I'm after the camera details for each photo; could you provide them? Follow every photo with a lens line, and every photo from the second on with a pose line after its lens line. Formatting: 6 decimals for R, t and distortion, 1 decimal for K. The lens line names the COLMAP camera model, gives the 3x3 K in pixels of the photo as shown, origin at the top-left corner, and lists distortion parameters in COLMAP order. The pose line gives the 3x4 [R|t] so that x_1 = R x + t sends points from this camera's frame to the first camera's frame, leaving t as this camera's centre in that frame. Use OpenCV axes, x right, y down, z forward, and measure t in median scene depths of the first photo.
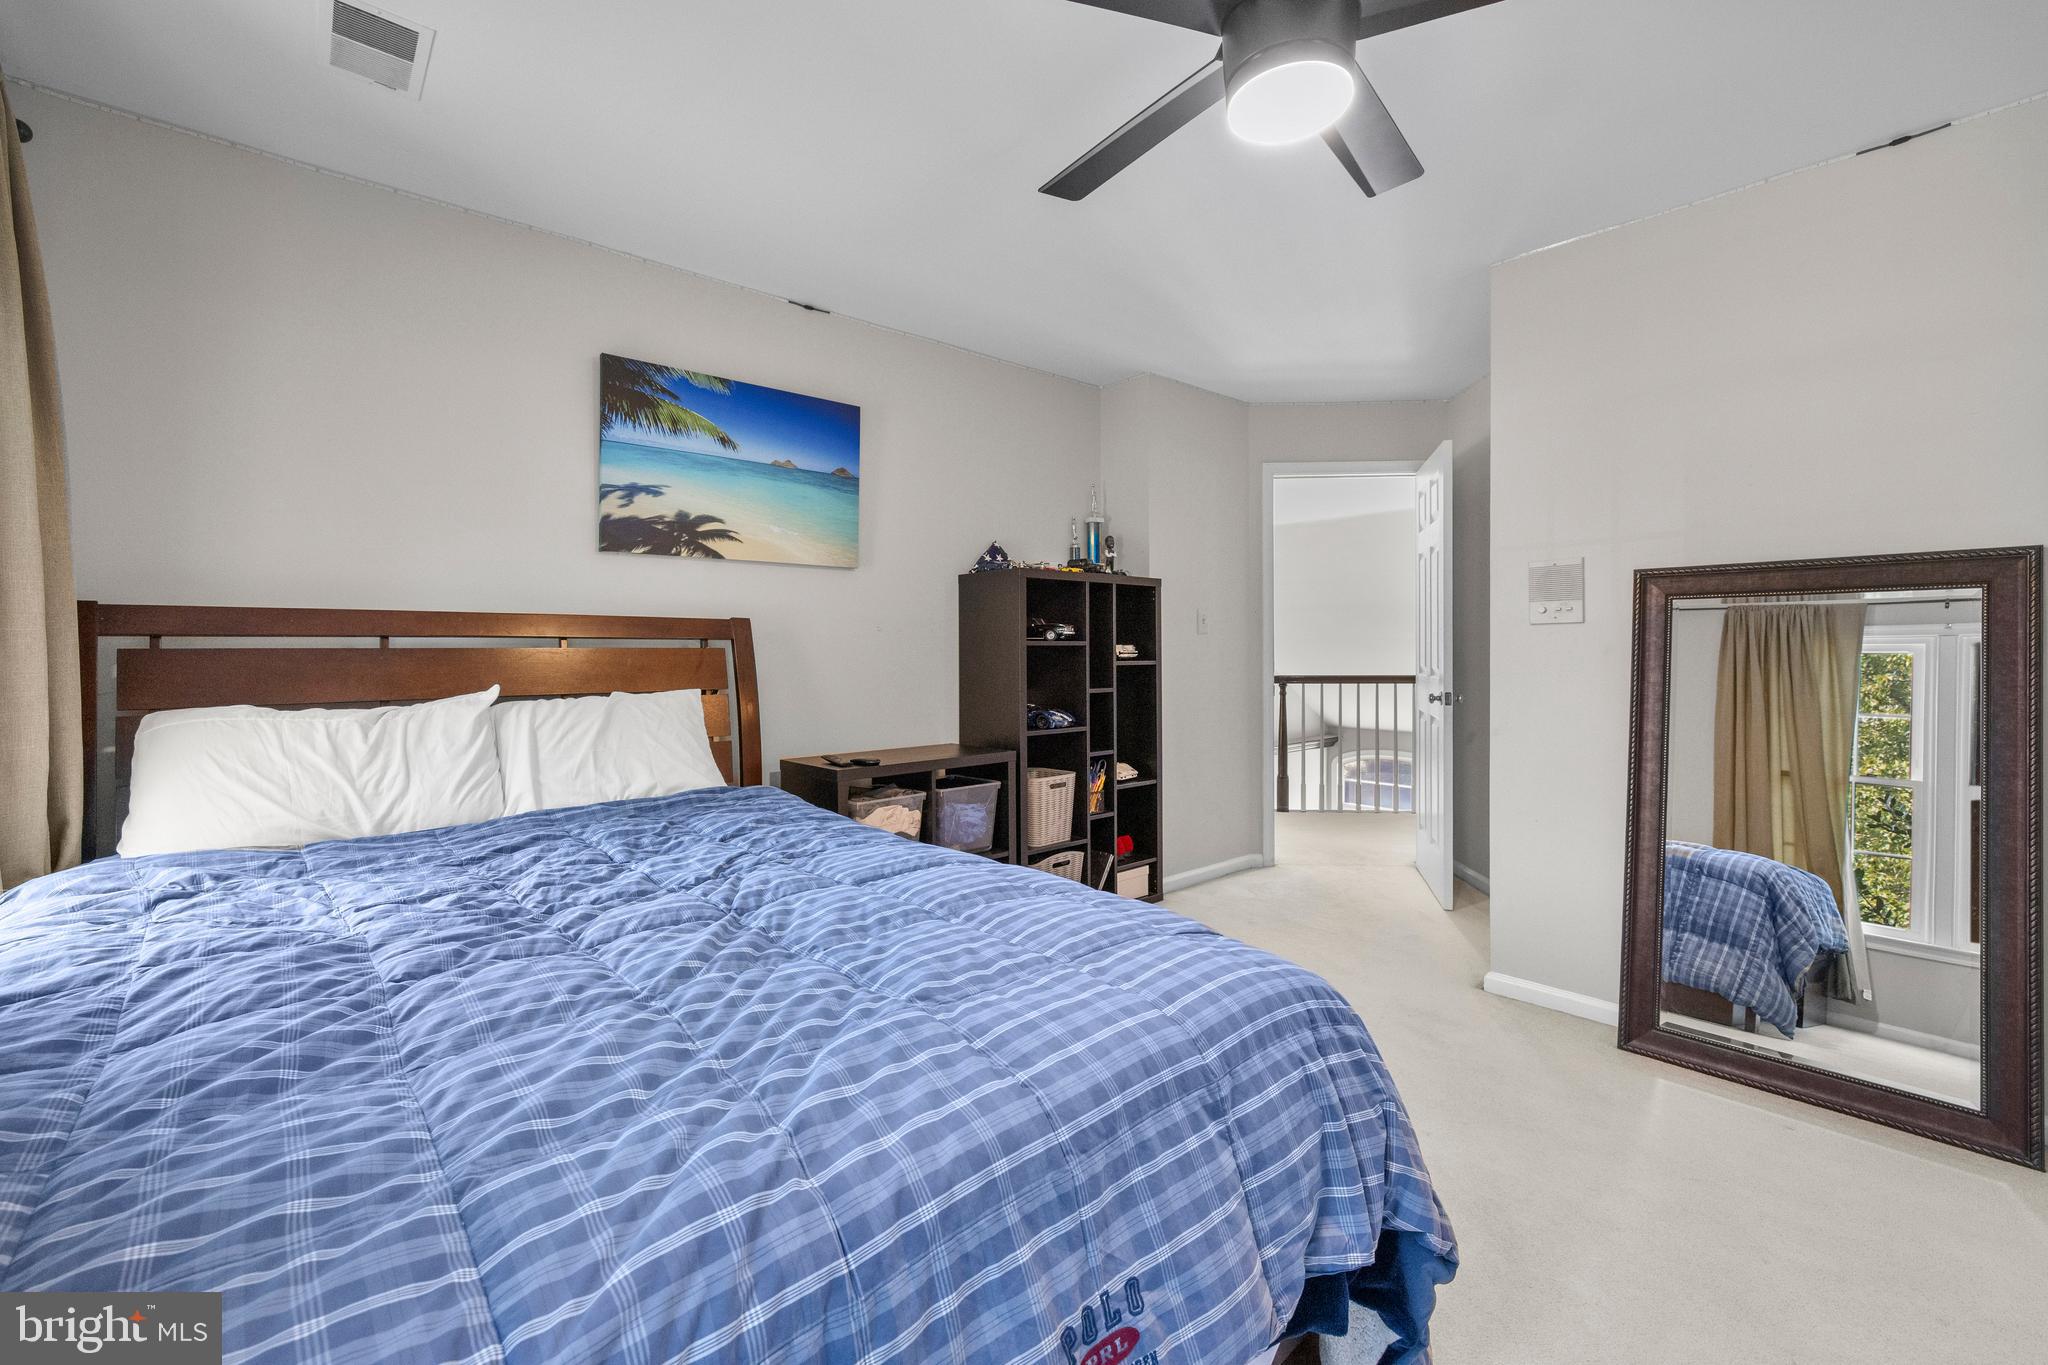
lens RADIAL K [[861.6, 0, 1014.7], [0, 861.6, 665.4], [0, 0, 1]] dist [-0.000112, 0.000264]
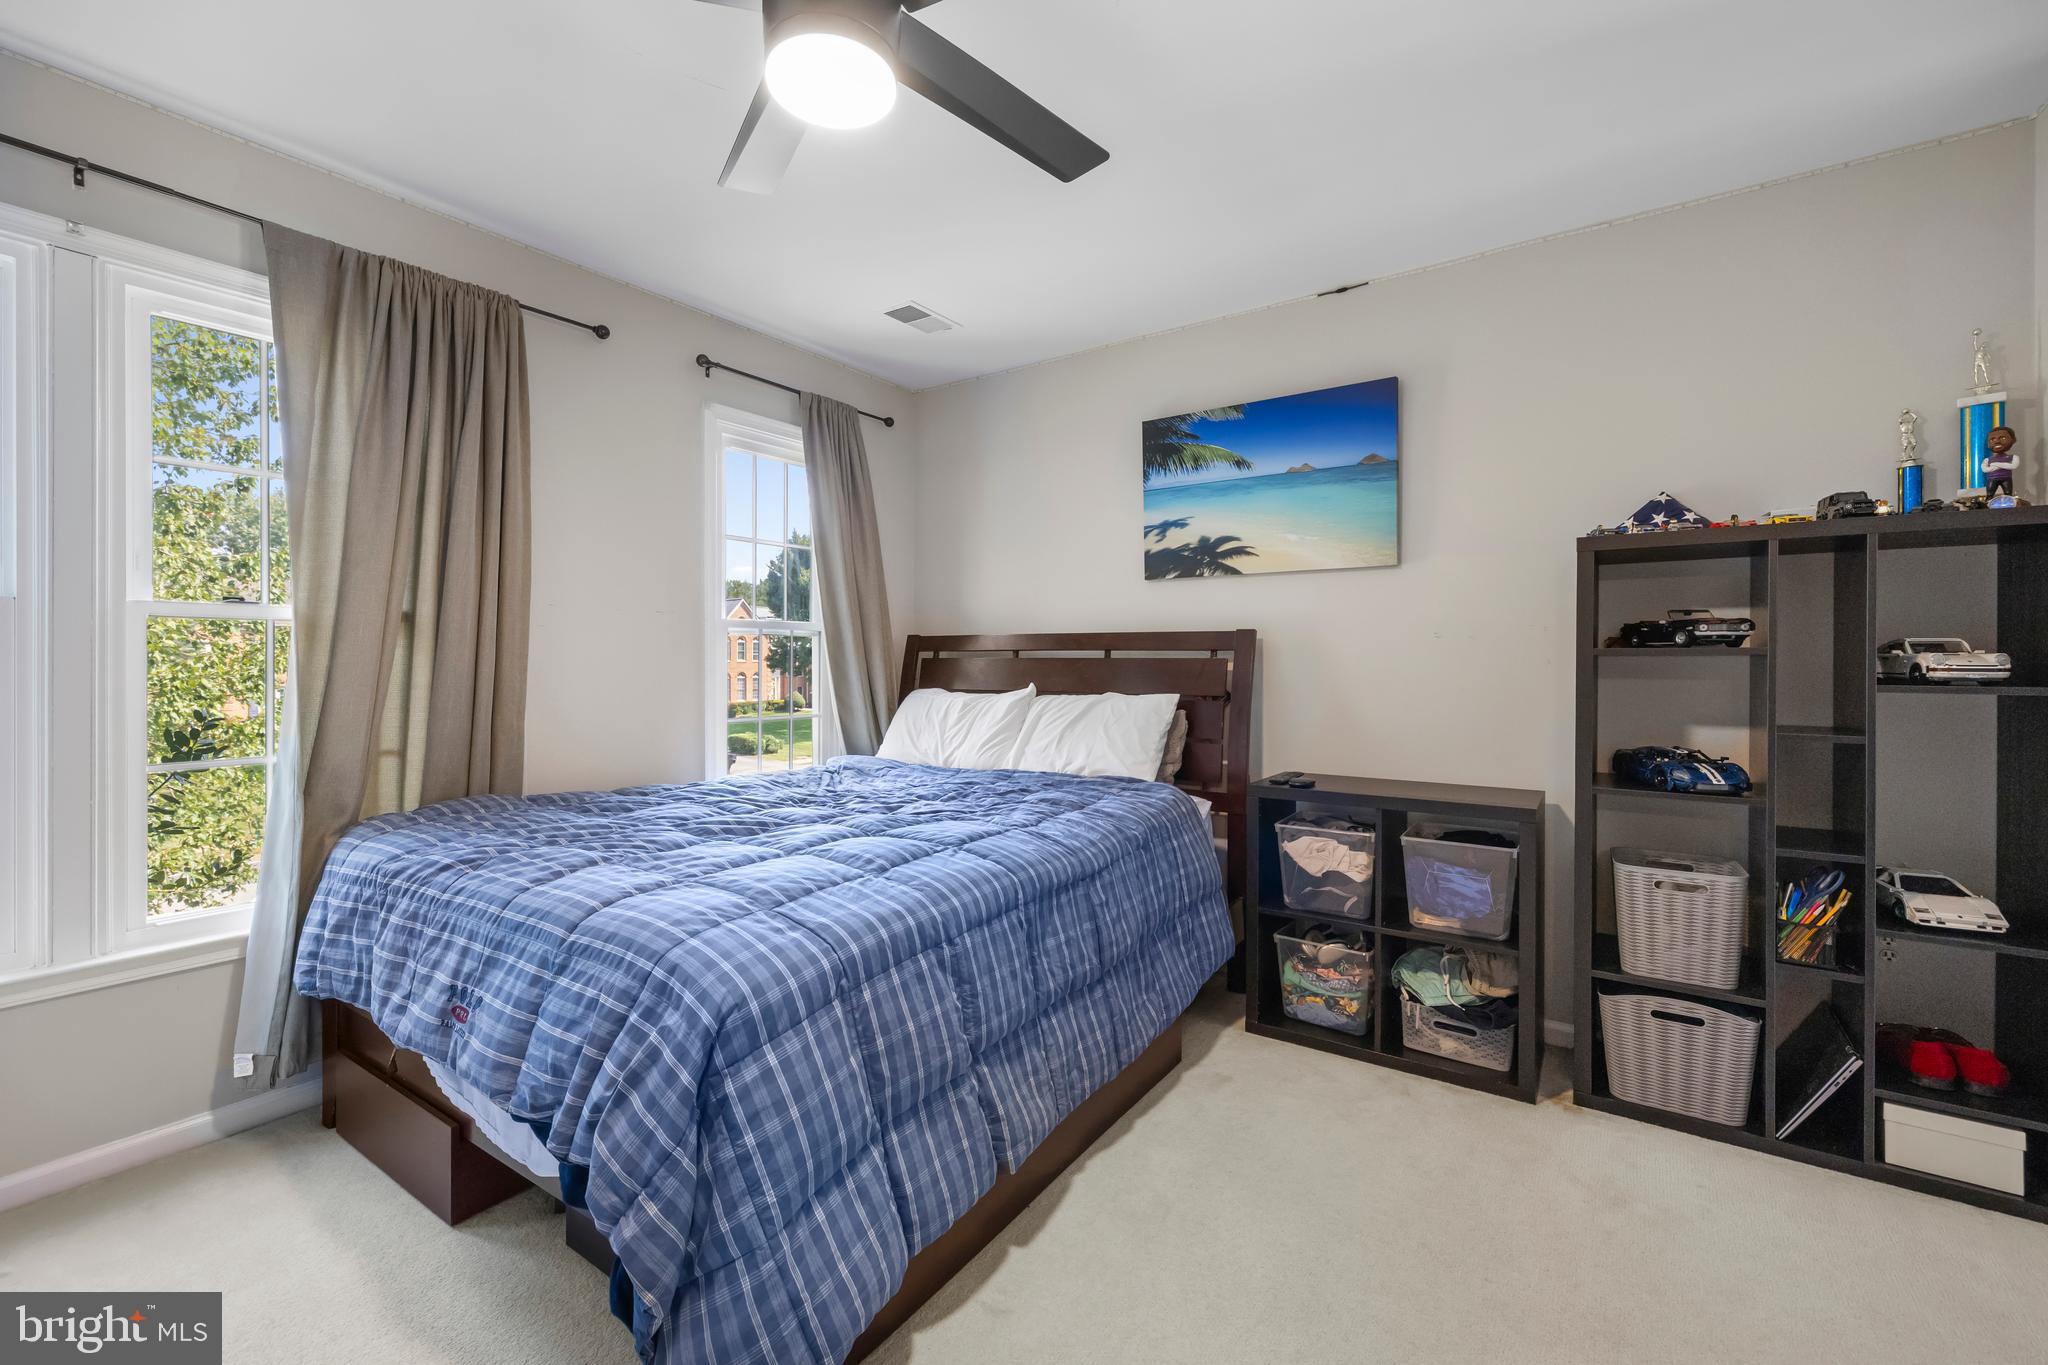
lens RADIAL K [[861.6, 0, 1009.2], [0, 861.6, 663.8], [0, 0, 1]] dist [-0.000112, 0.000264]
pose [[0.234800, 0.006799, -0.972020, 0.649578], [-0.022118, 0.999754, 0.001650, -0.008977], [0.971792, 0.021111, 0.234893, 0.493159]]
